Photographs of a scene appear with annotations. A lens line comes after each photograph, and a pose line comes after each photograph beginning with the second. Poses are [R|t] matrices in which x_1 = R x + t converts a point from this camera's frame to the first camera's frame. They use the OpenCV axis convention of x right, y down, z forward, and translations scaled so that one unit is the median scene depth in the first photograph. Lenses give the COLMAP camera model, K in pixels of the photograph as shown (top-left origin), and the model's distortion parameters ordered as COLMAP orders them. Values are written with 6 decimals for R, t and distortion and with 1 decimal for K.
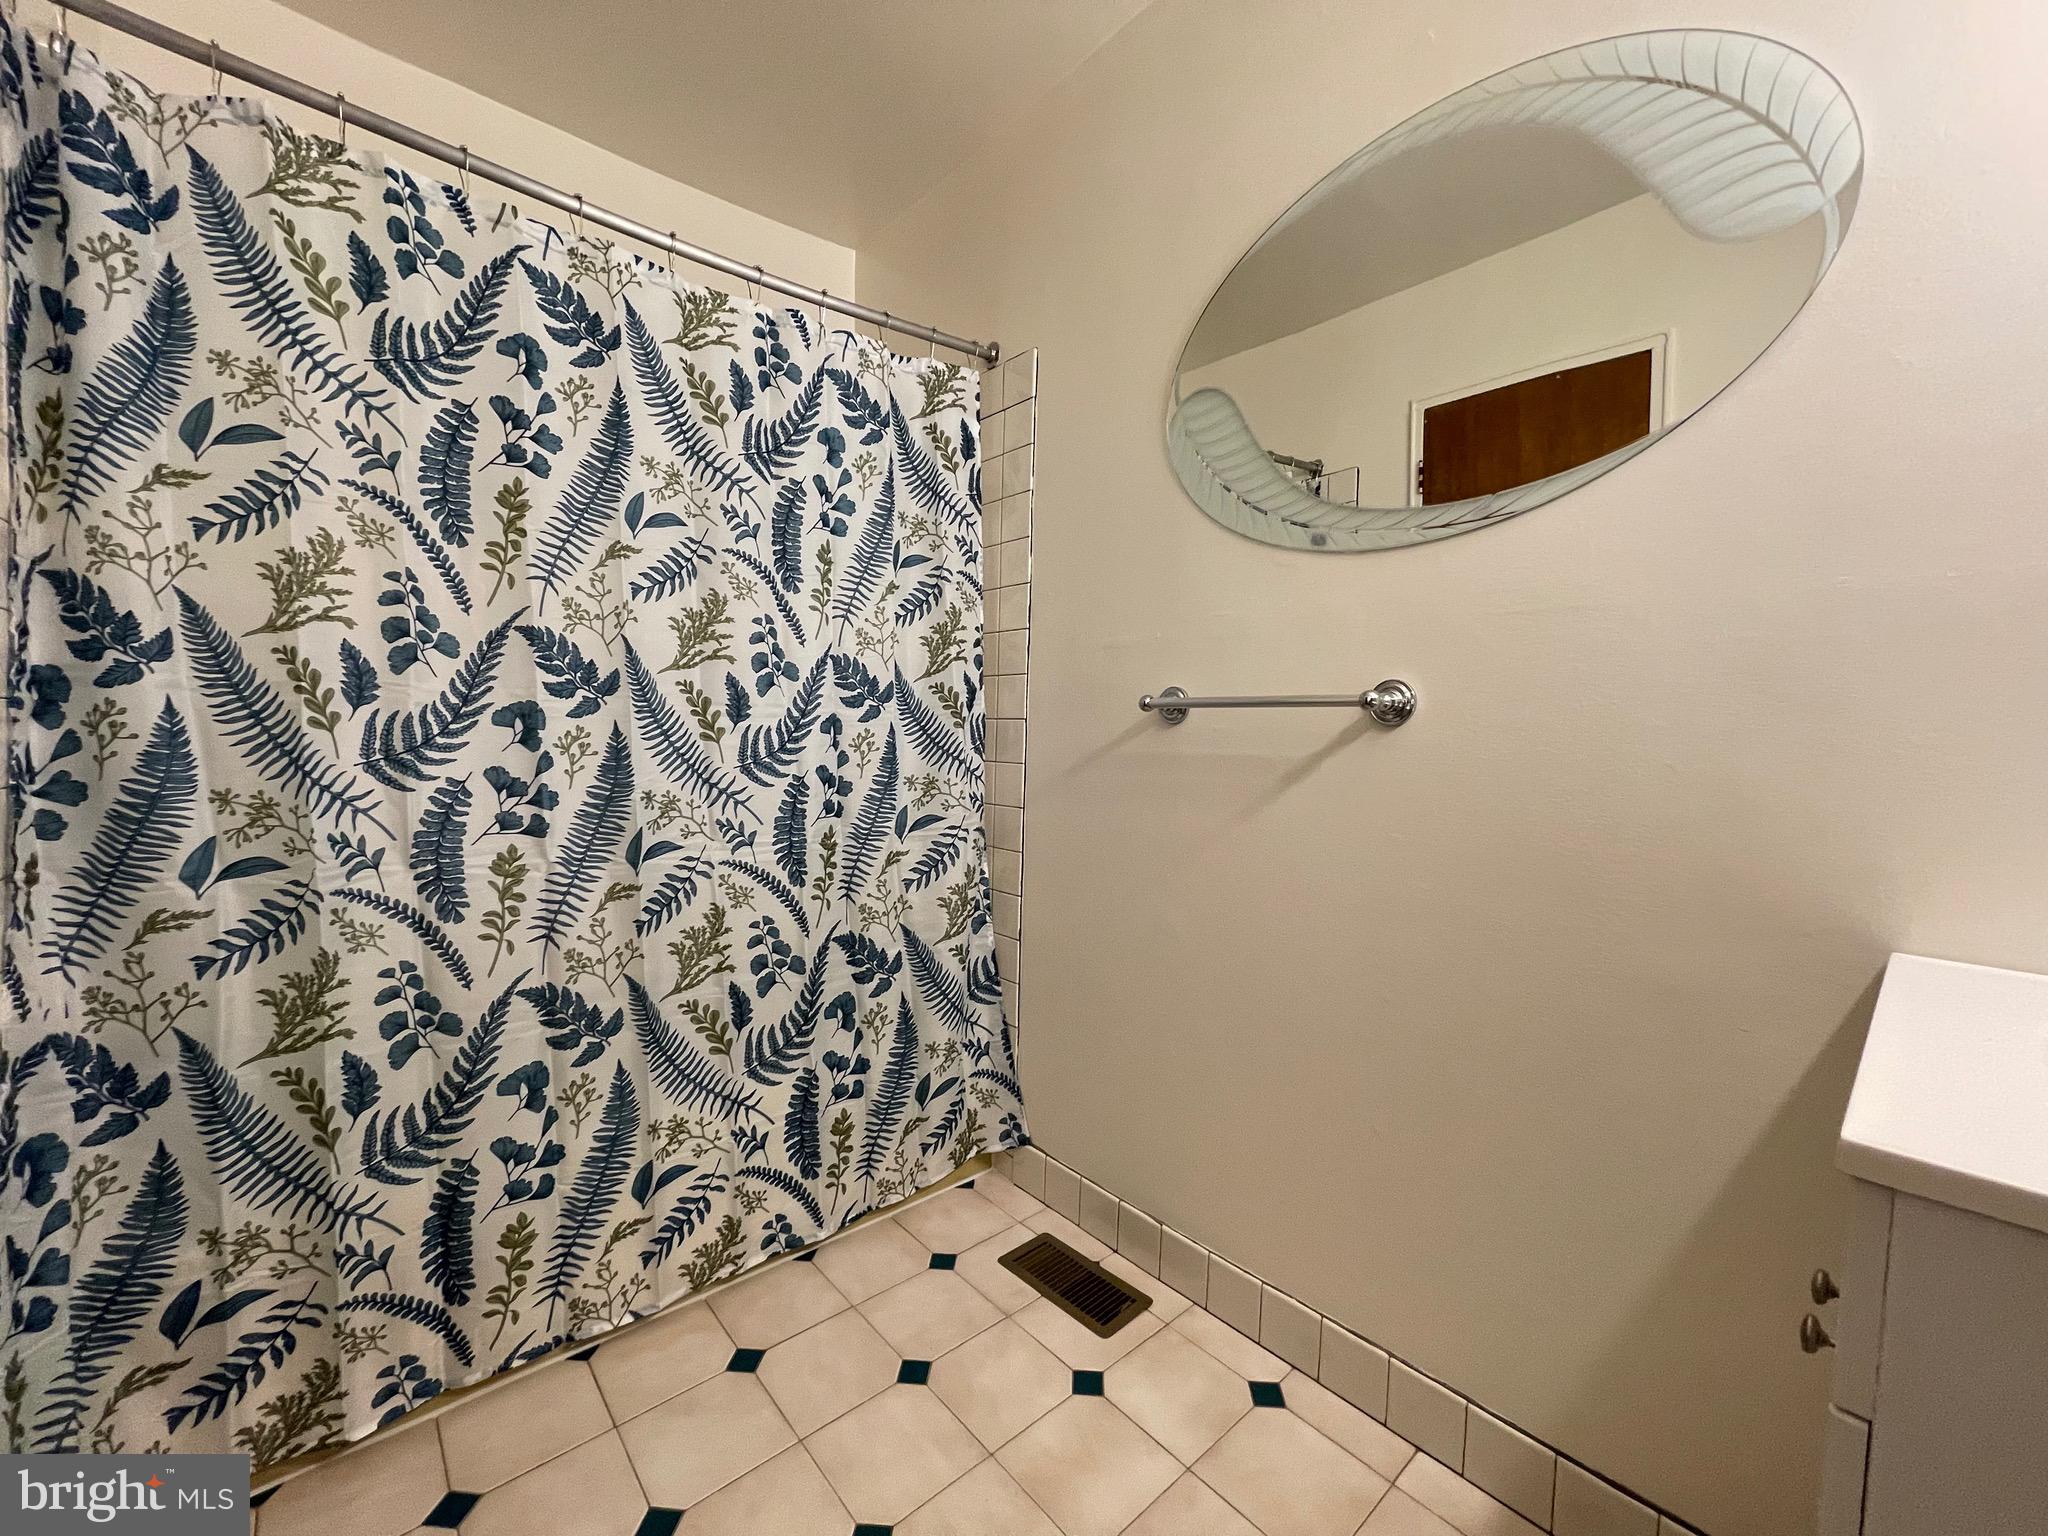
lens RADIAL K [[821.1, 0, 1020.7], [0, 821.1, 771.5], [0, 0, 1]] dist [-0.000754, 0.000267]
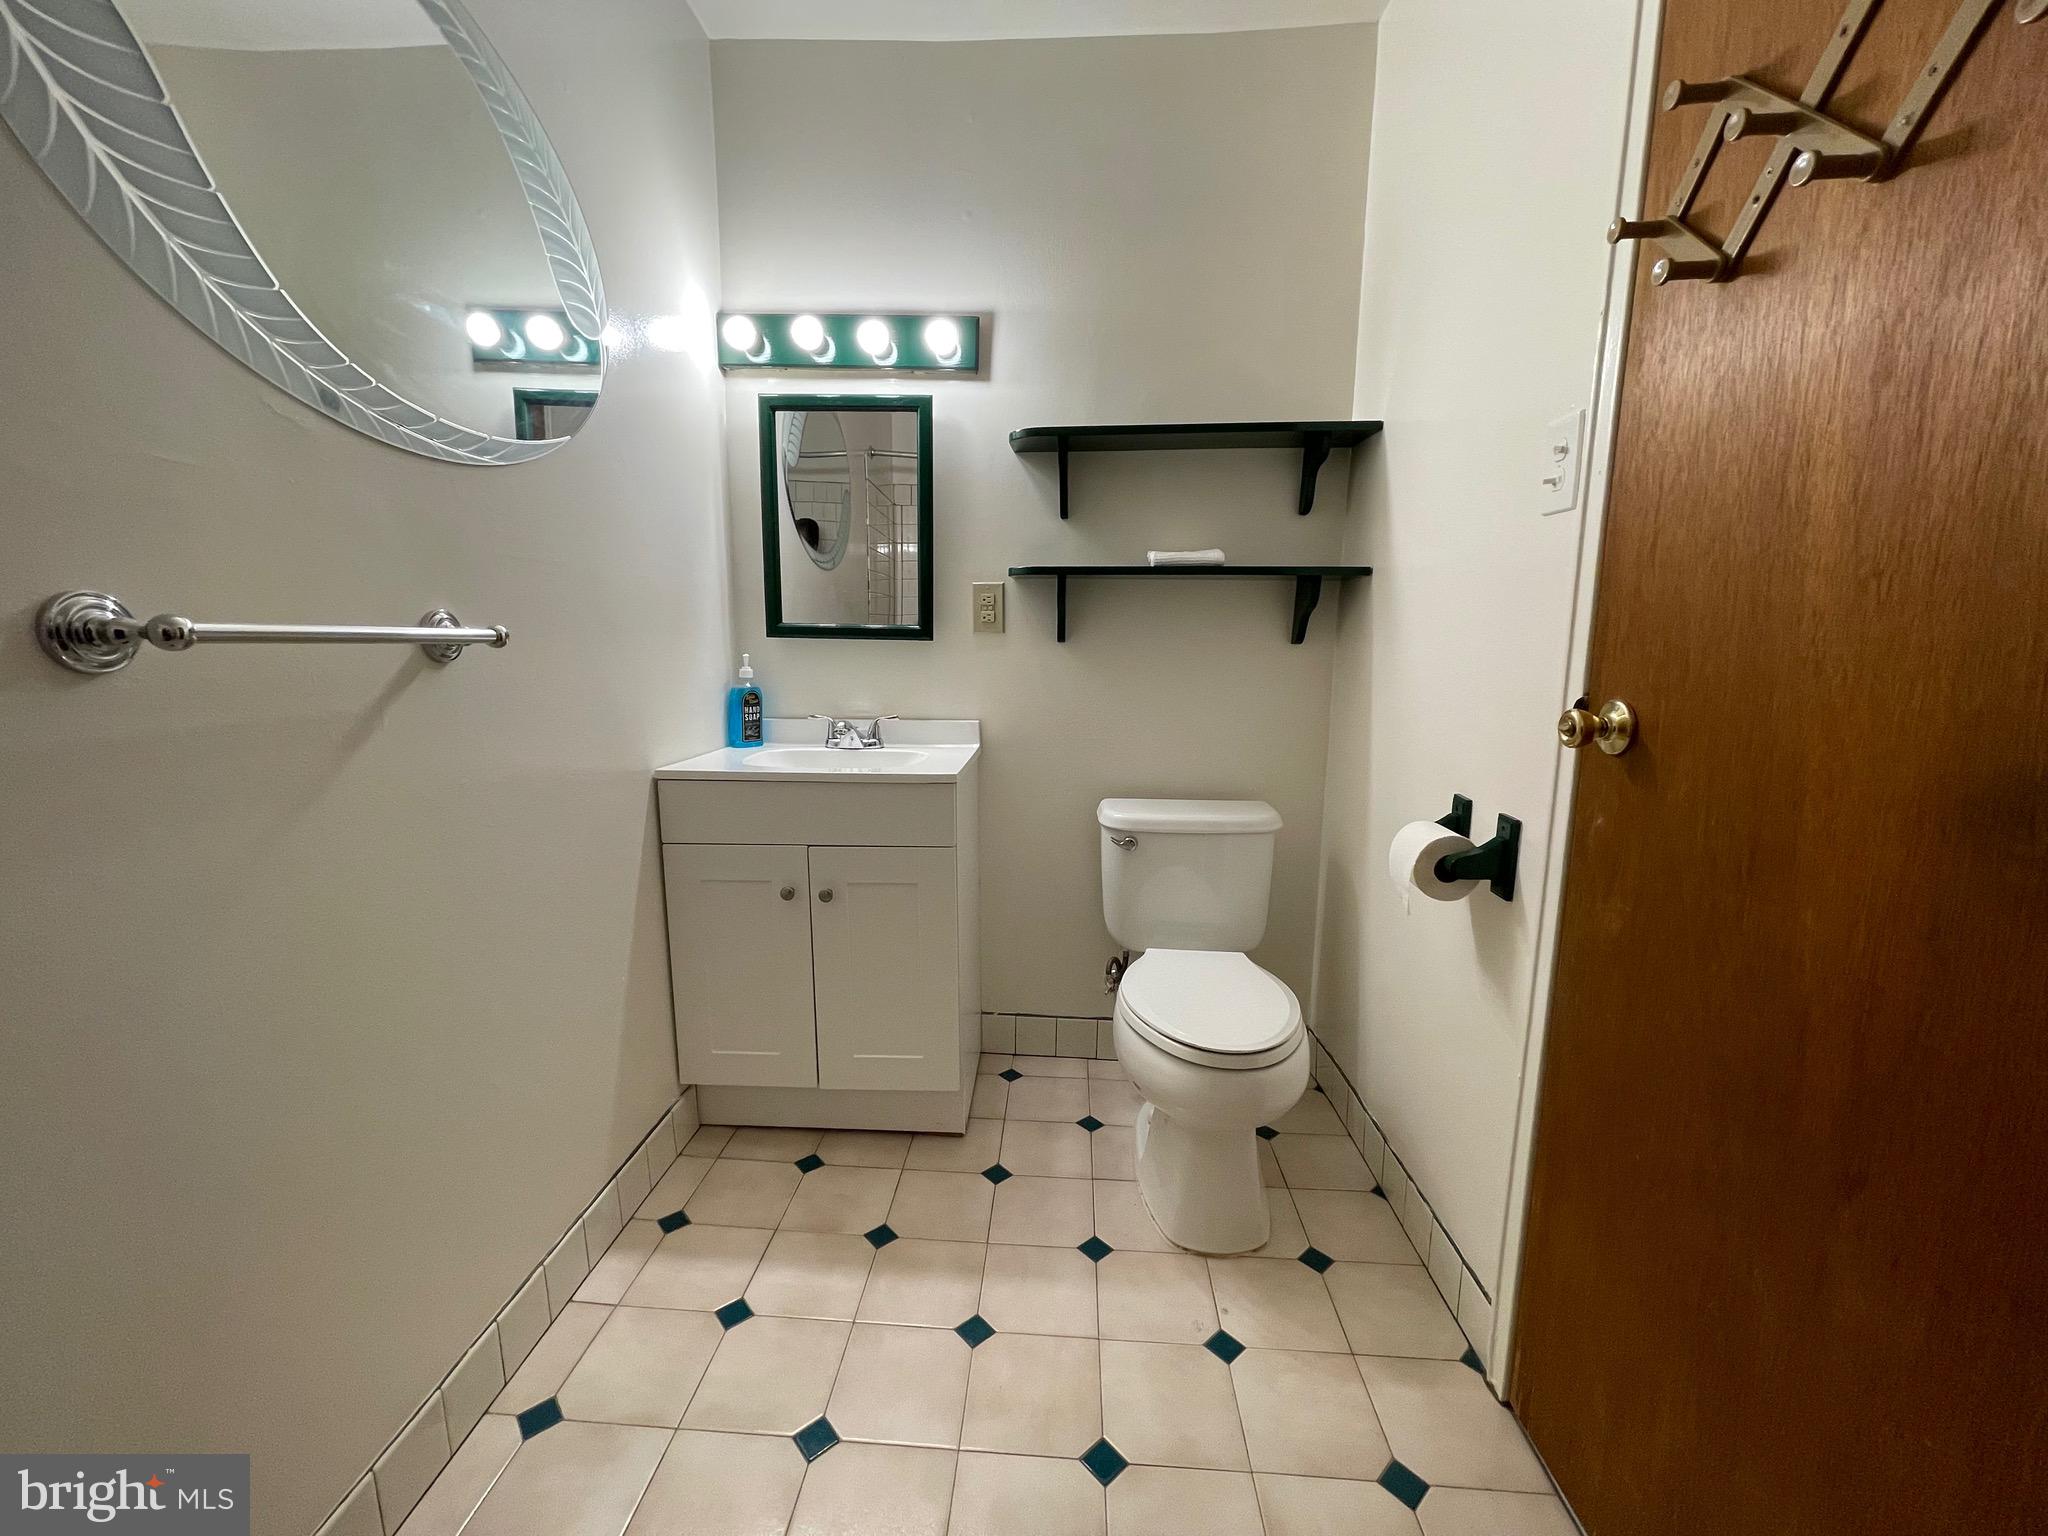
lens RADIAL K [[821.1, 0, 1020.7], [0, 821.1, 771.5], [0, 0, 1]] dist [-0.000754, 0.000267]
pose [[-0.711665, -0.130361, 0.690318, -0.598812], [0.021652, 0.978095, 0.207028, -0.105562], [-0.702185, 0.162281, -0.693254, 1.135346]]
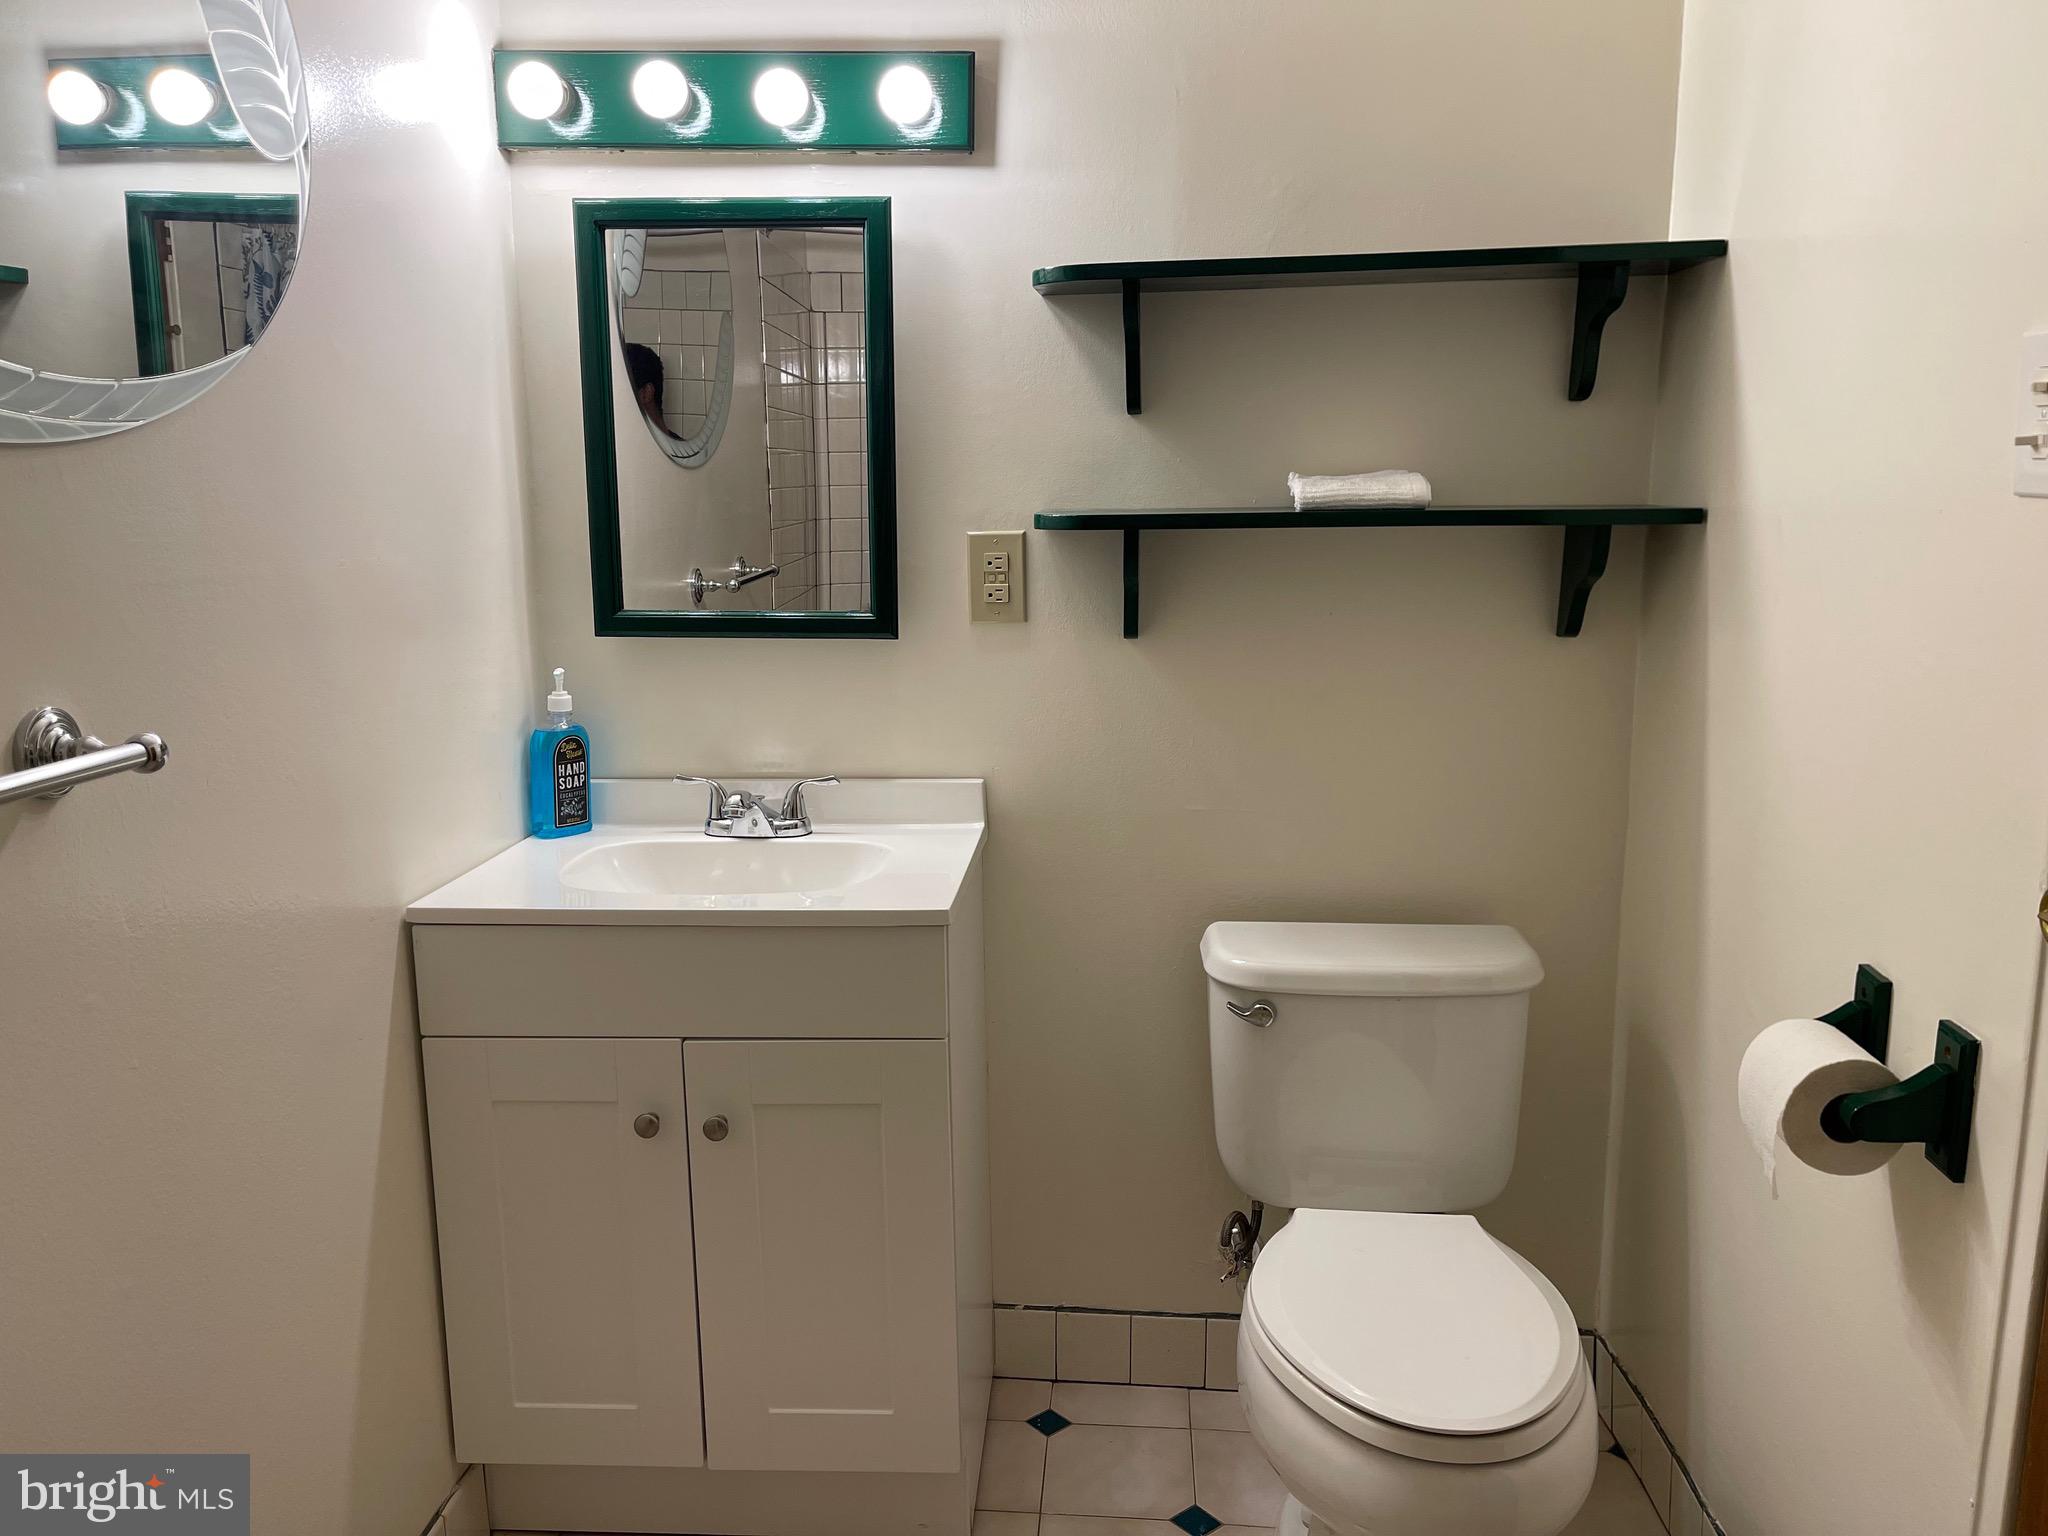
lens RADIAL K [[1543.0, 0, 1012.6], [0, 1543.0, 773.3], [0, 0, 1]] dist [0.063028, -0.085523]
pose [[-0.698140, -0.131749, 0.703735, -0.609687], [0.039264, 0.974399, 0.221372, -0.247059], [-0.714884, 0.182180, -0.675093, 1.160508]]
